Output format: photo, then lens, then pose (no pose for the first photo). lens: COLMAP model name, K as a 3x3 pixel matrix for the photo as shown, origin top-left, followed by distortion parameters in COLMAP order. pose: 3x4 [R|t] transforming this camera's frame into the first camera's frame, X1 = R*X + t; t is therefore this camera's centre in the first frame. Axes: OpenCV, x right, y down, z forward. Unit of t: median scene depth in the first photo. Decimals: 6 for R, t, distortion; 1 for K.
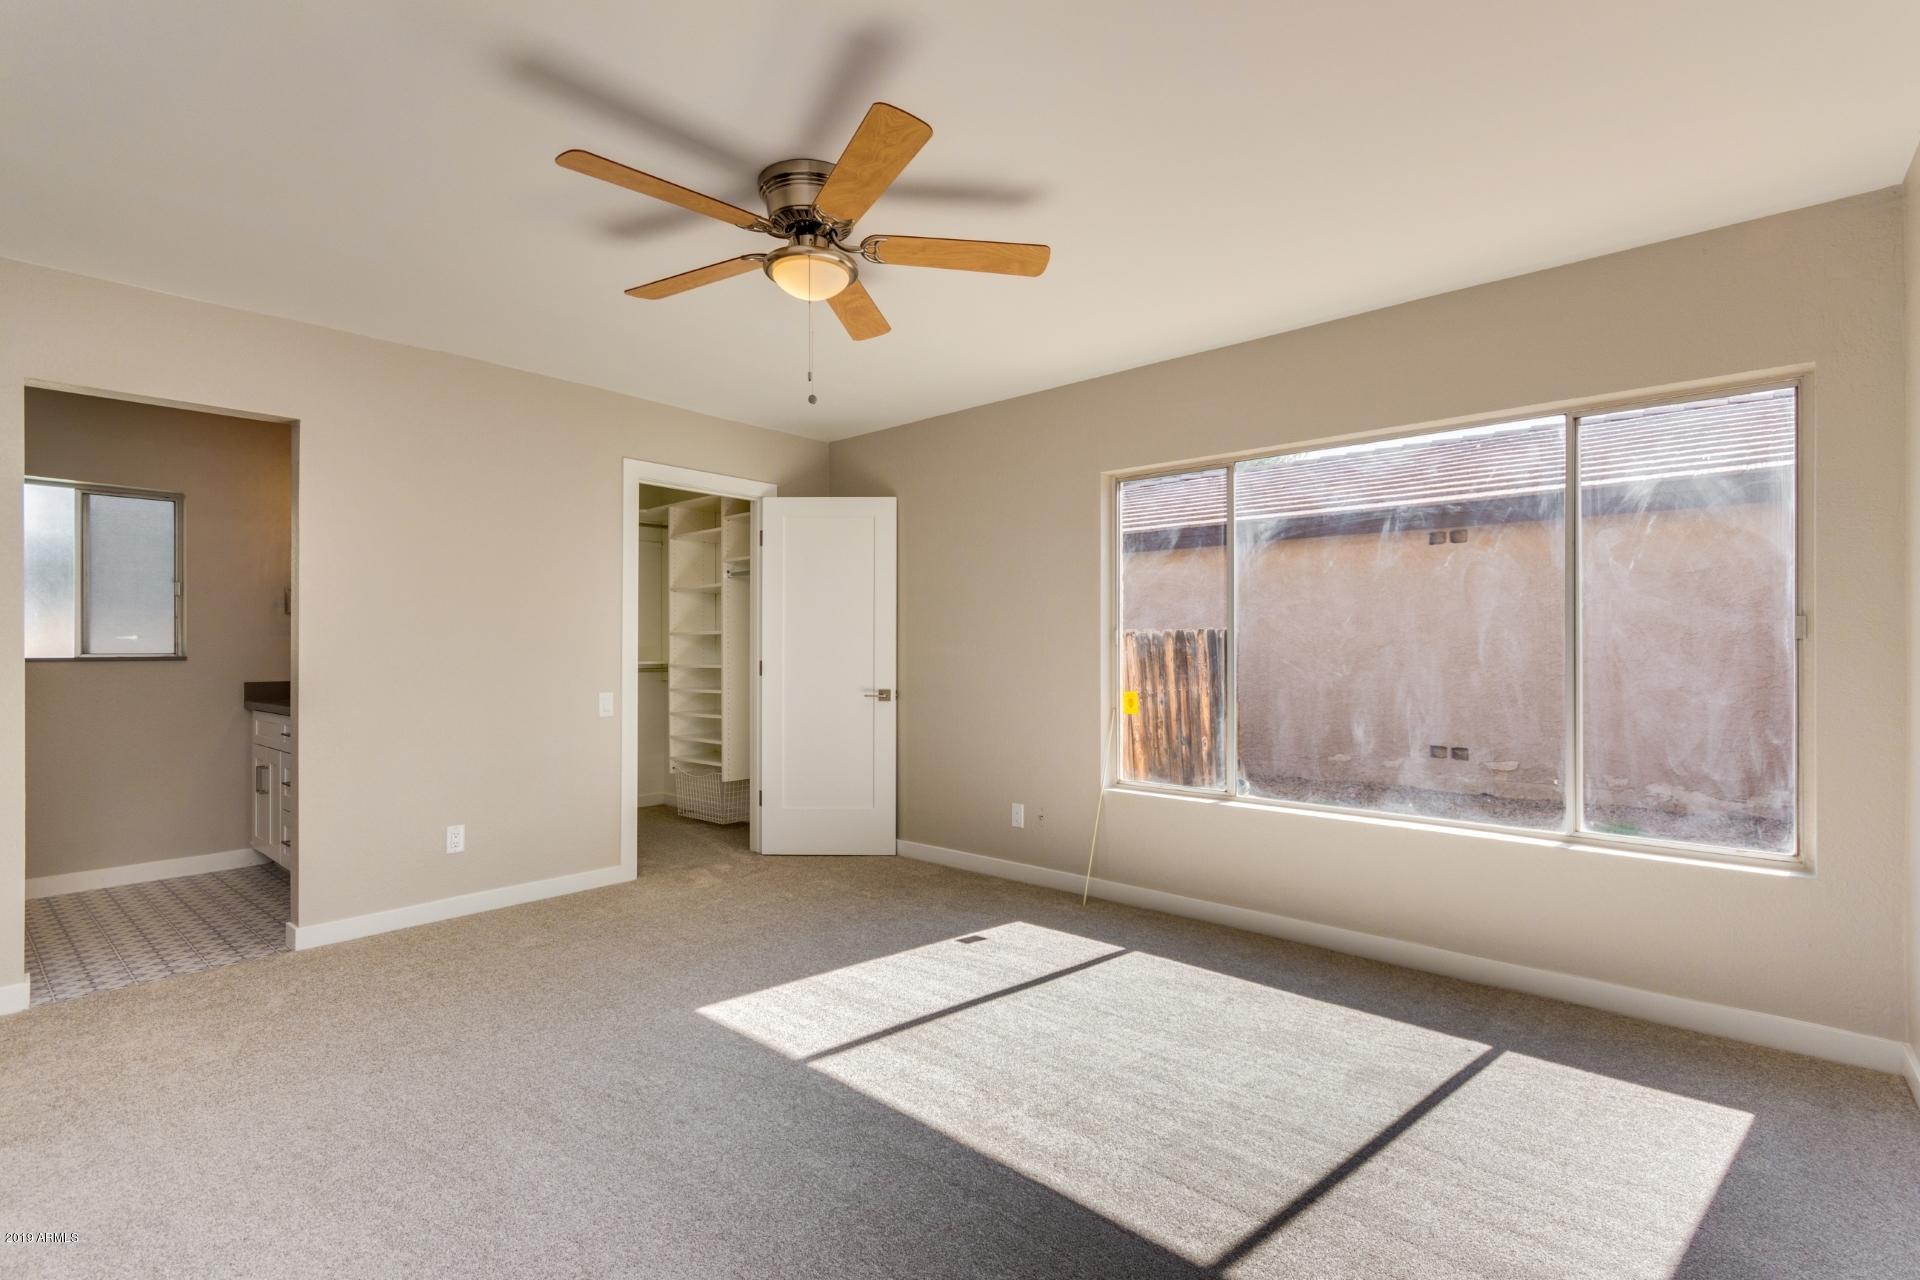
lens RADIAL K [[902.0, 0, 961.8], [0, 902.0, 644.2], [0, 0, 1]] dist [0.020747, -0.000032]
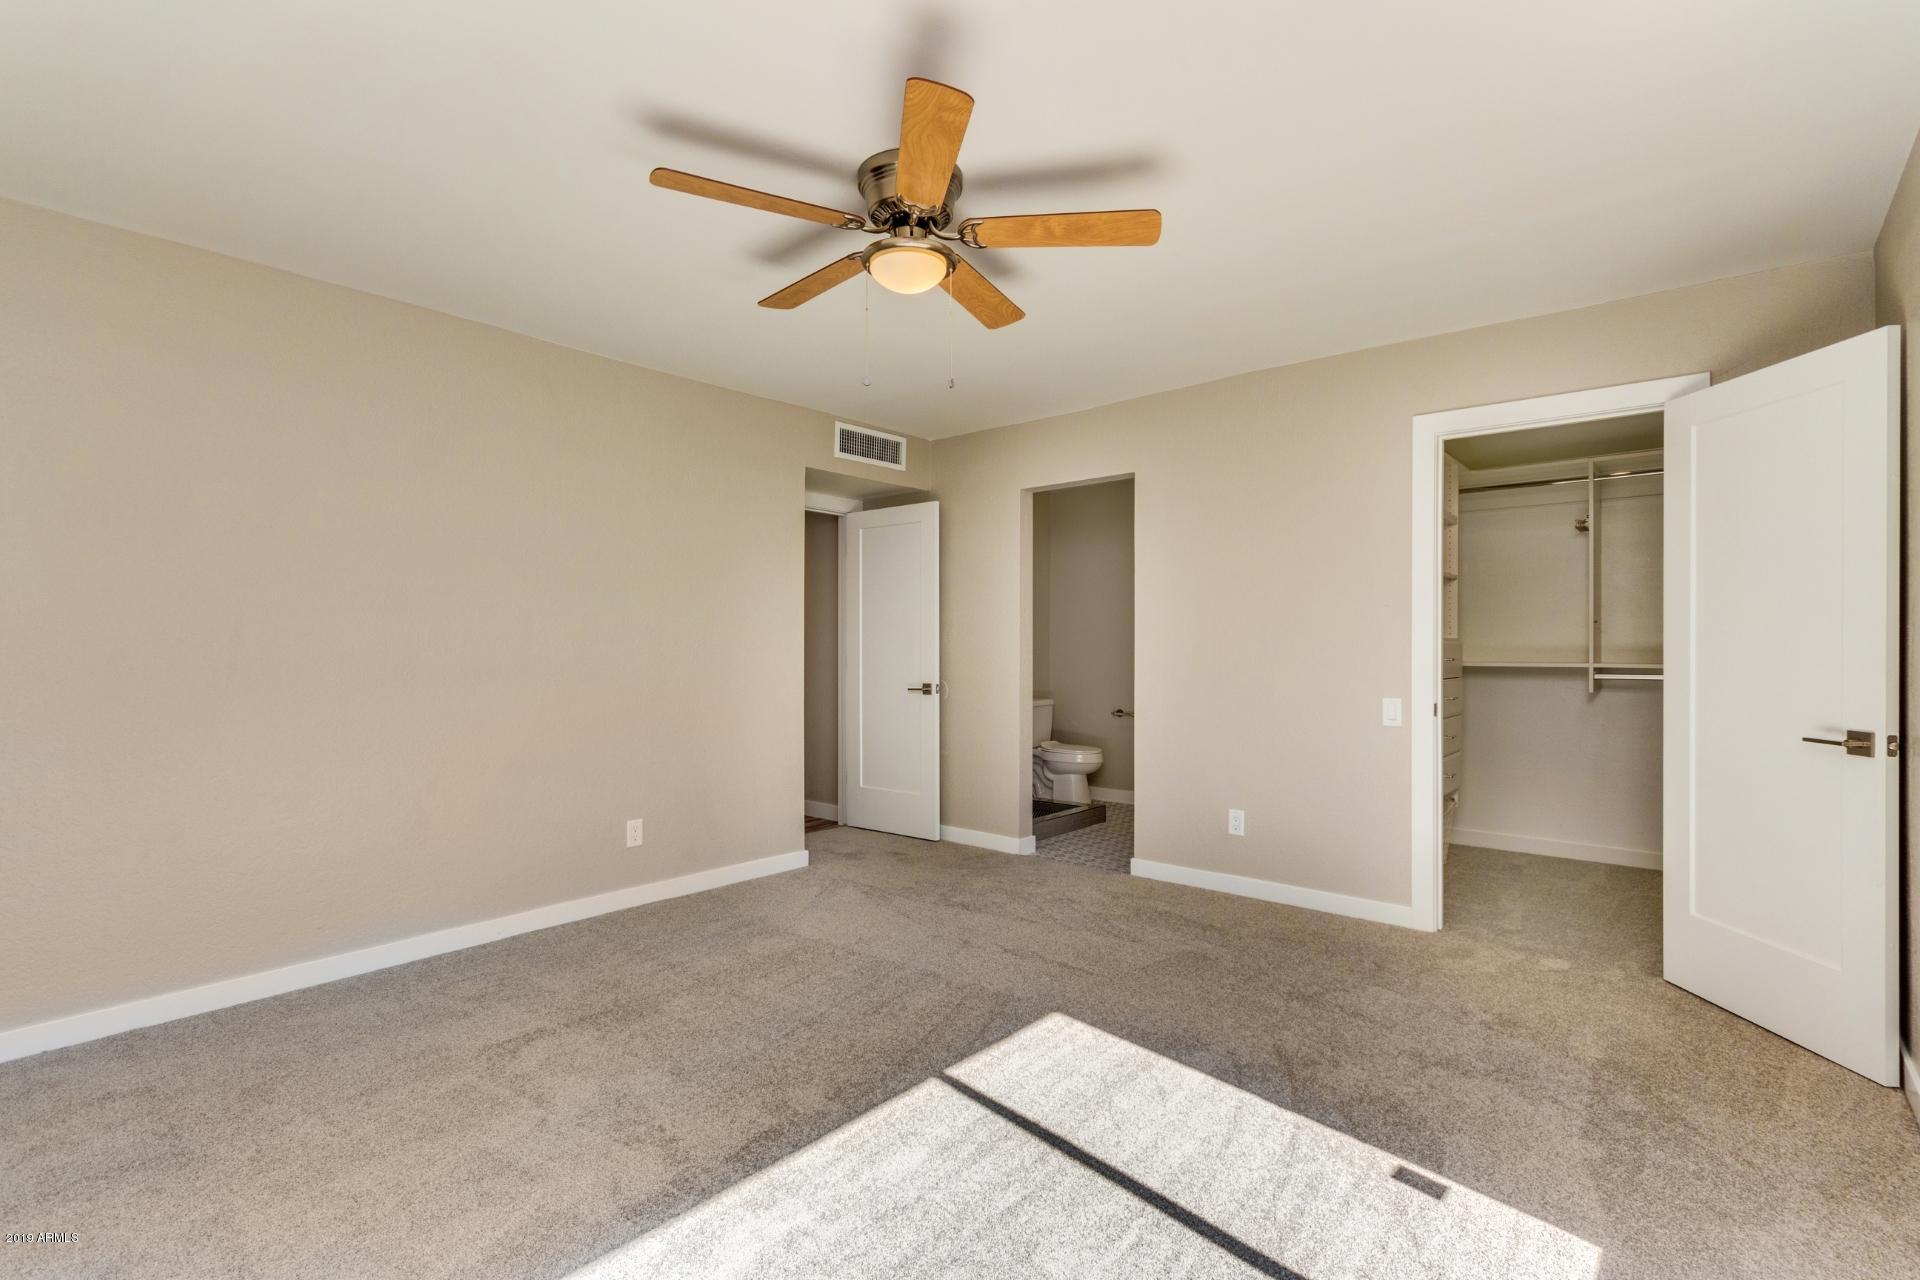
lens RADIAL K [[902.0, 0, 969.8], [0, 902.0, 638.3], [0, 0, 1]] dist [0.020747, -0.000032]
pose [[0.005939, -0.010227, -0.999930, 0.573880], [0.005159, 0.999935, -0.010196, 0.004466], [0.999969, -0.005098, 0.005992, 0.746148]]
